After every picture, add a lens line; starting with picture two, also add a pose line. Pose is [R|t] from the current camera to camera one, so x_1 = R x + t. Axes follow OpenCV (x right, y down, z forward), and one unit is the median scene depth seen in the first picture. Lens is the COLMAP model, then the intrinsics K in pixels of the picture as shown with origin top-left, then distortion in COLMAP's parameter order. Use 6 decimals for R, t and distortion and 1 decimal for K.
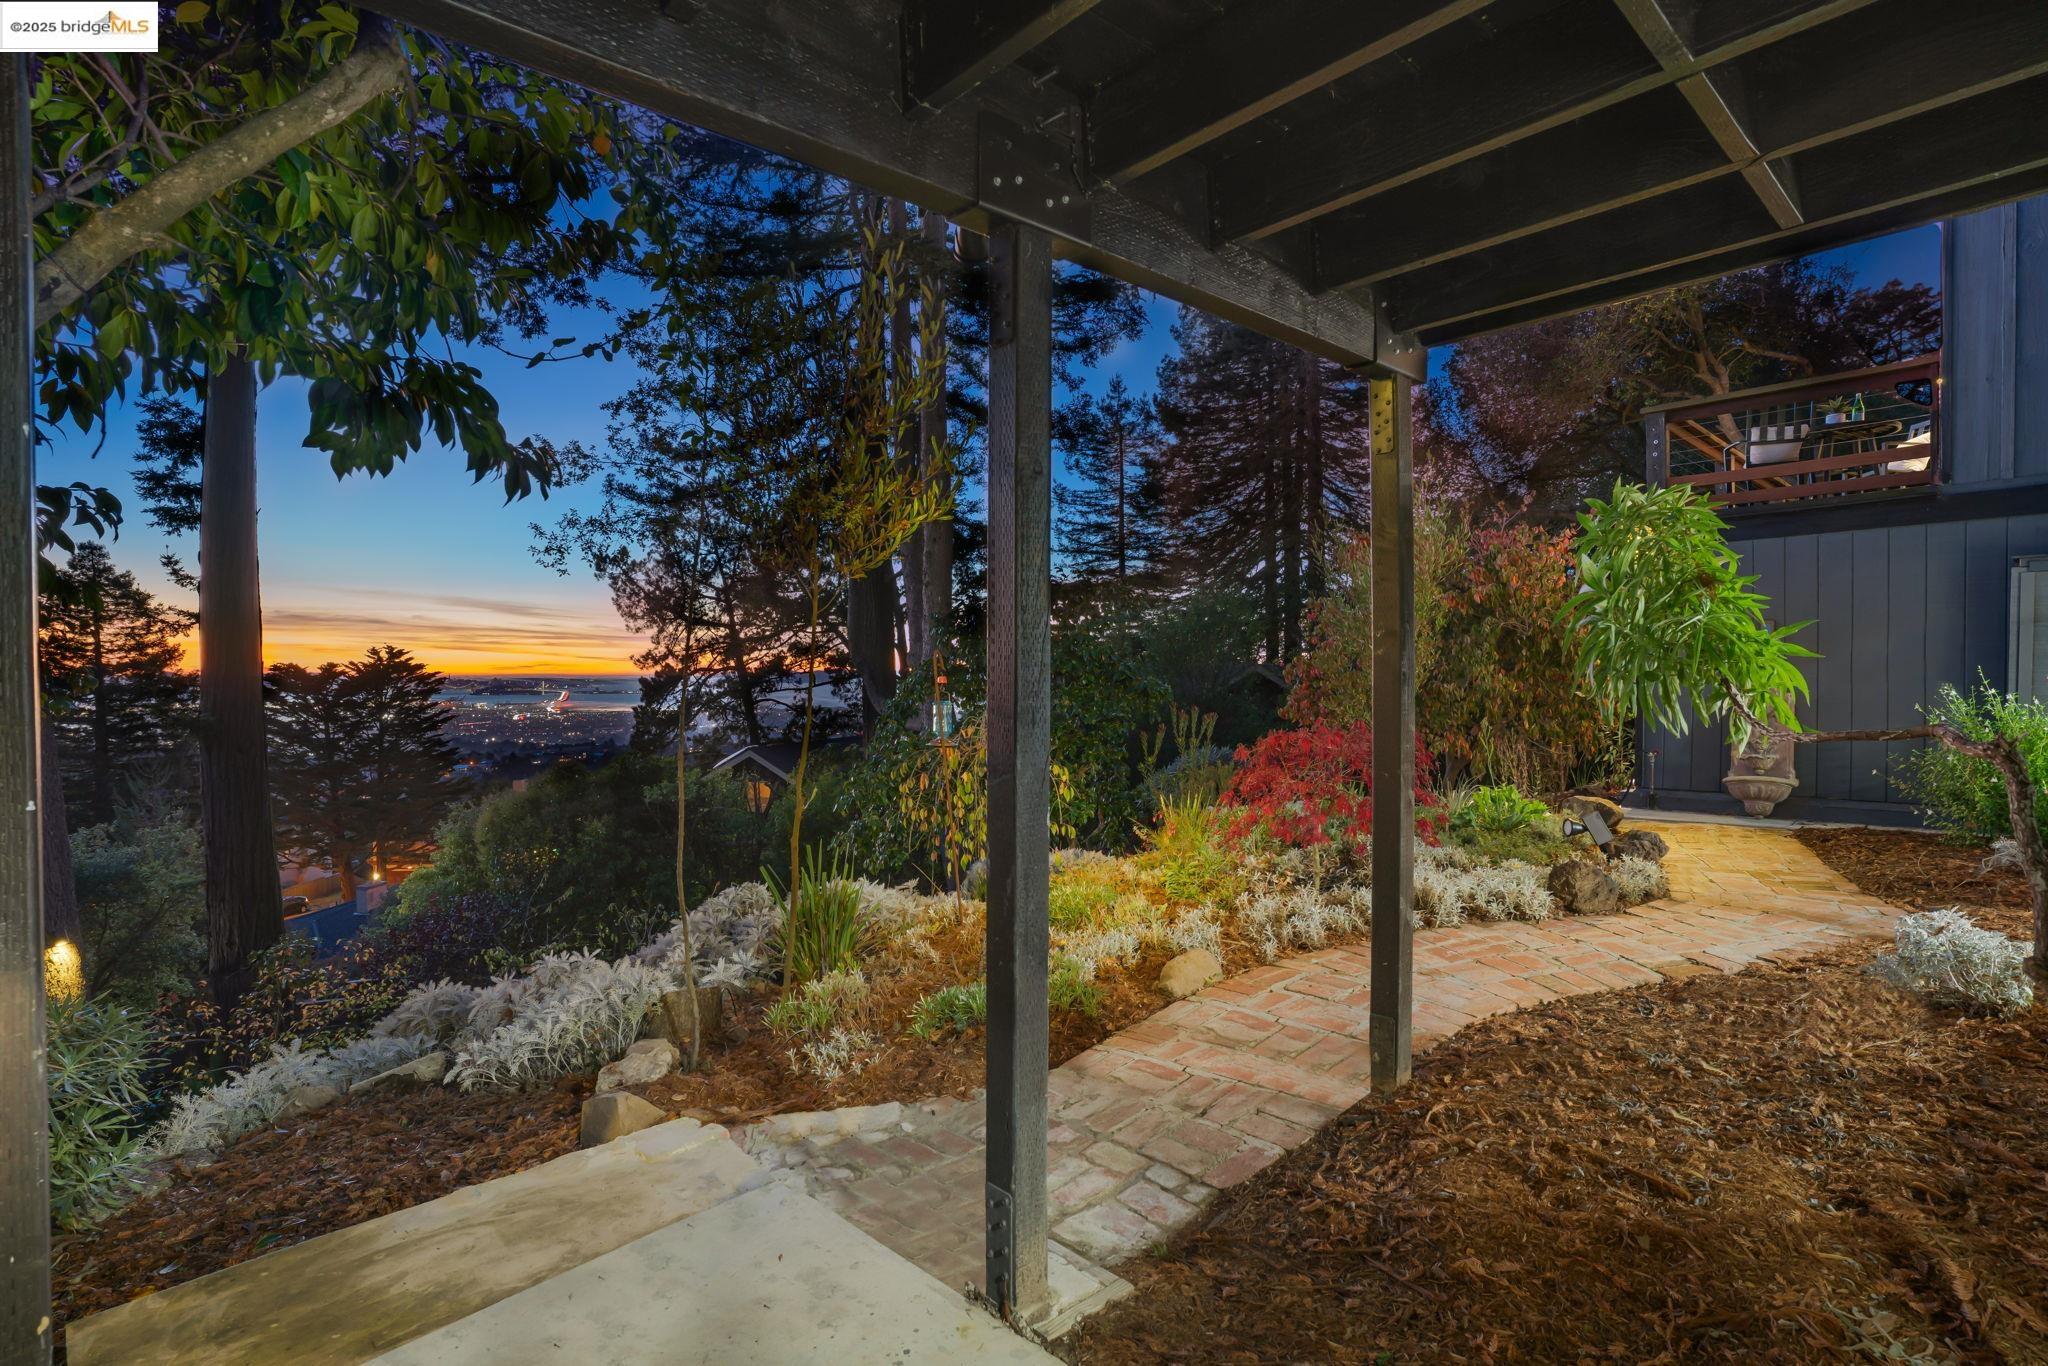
lens RADIAL K [[1013.7, 0, 987.8], [0, 1013.7, 672.2], [0, 0, 1]] dist [-0.097204, 0.052226]
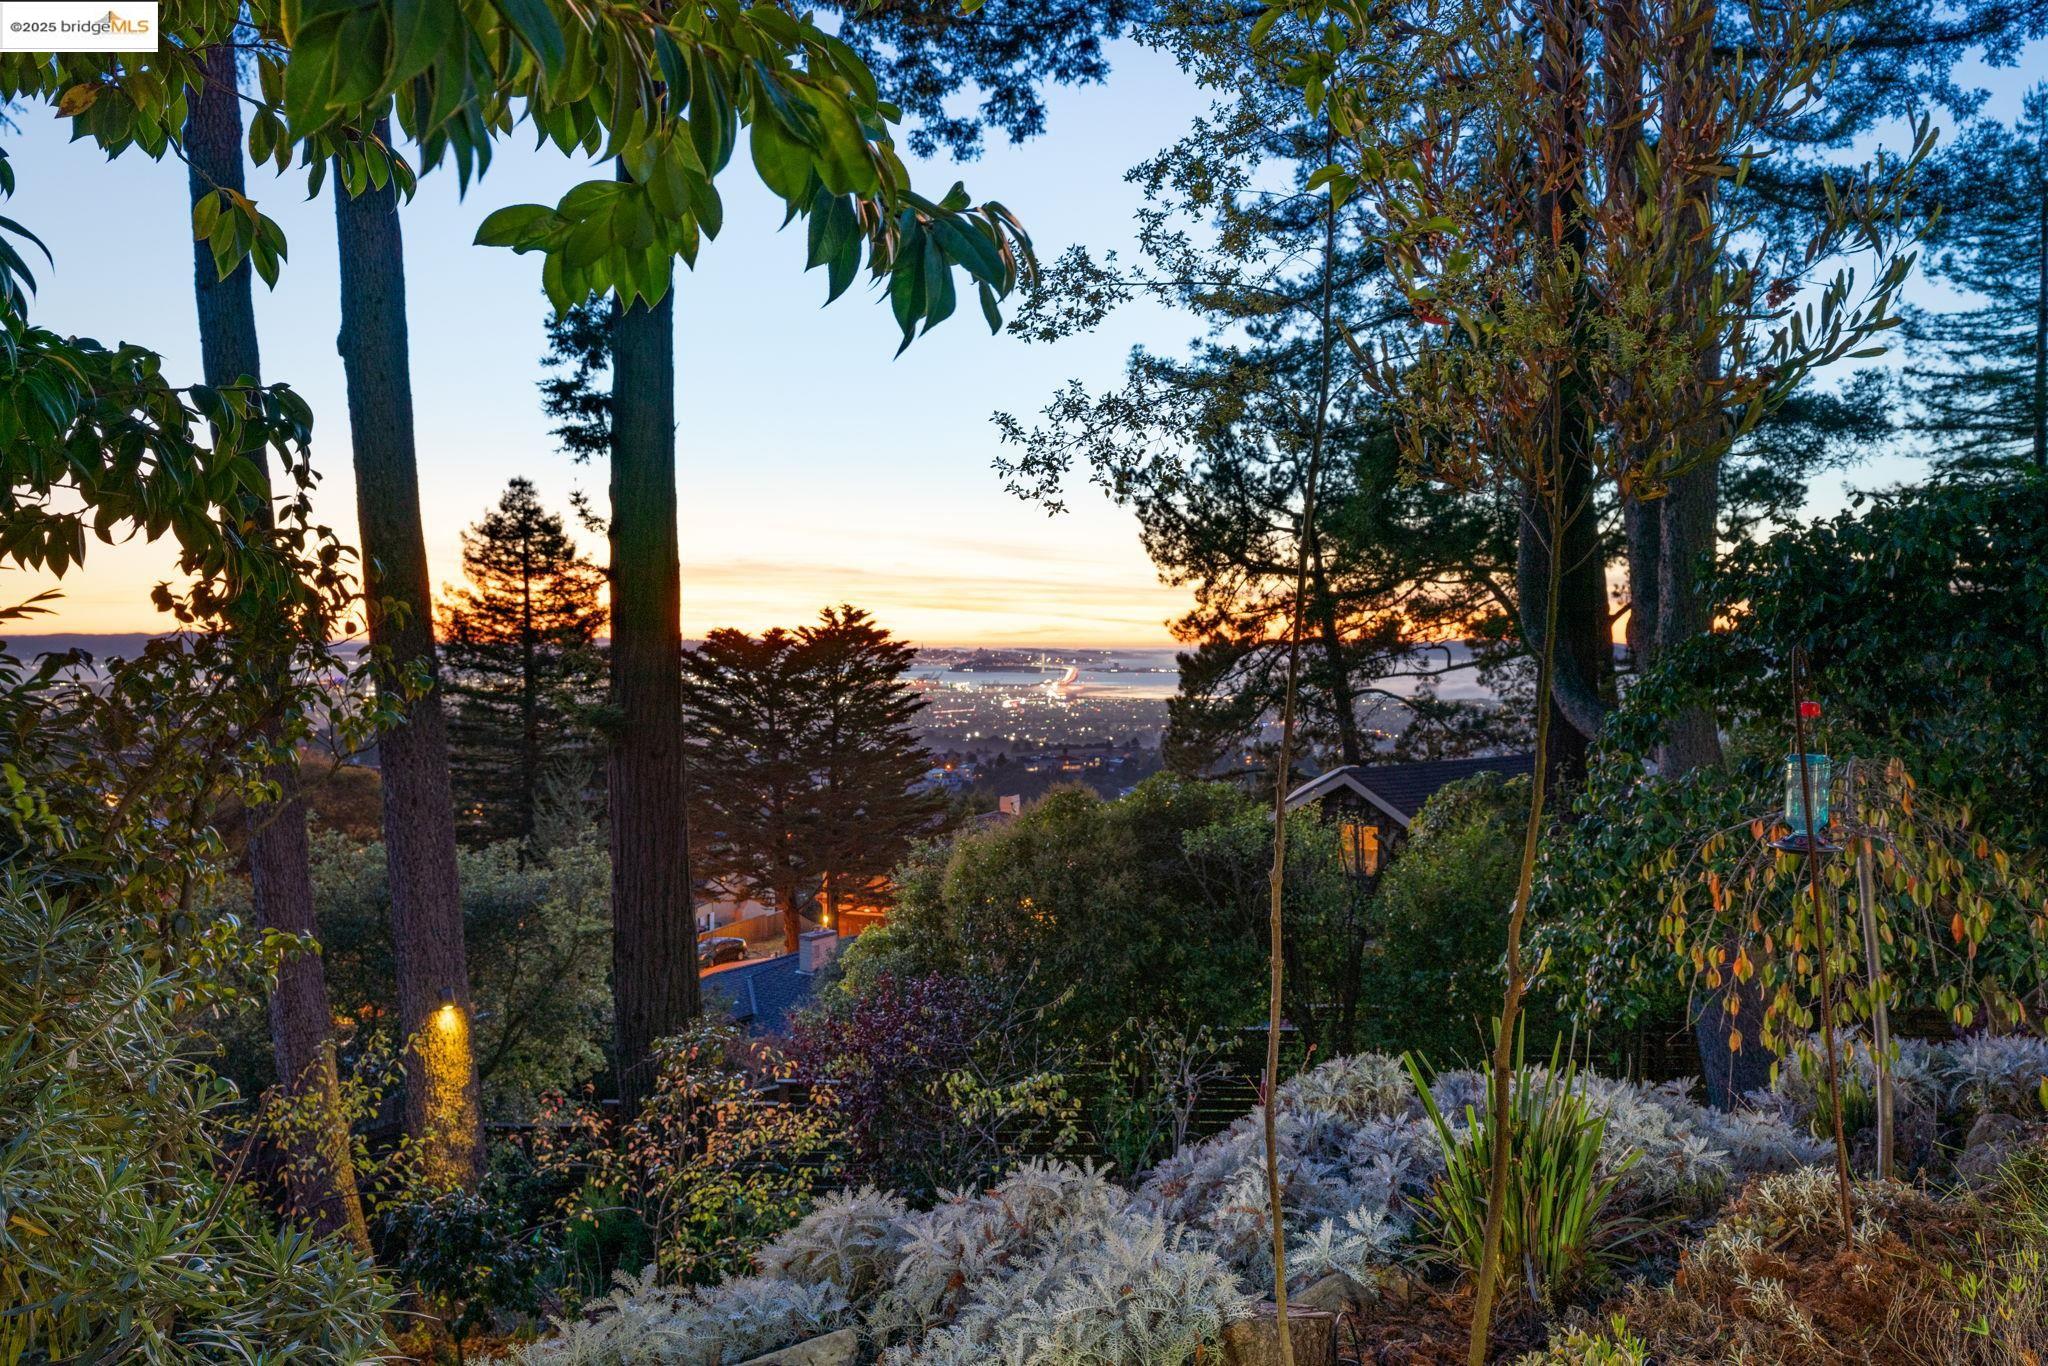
lens RADIAL K [[1028.8, 0, 1036.5], [0, 1028.8, 682.3], [0, 0, 1]] dist [0.008278, -0.011810]
pose [[0.900926, 0.045555, -0.431575, -0.143945], [-0.004134, 0.995331, 0.096431, -0.043904], [0.433953, -0.085093, 0.896908, 0.364960]]
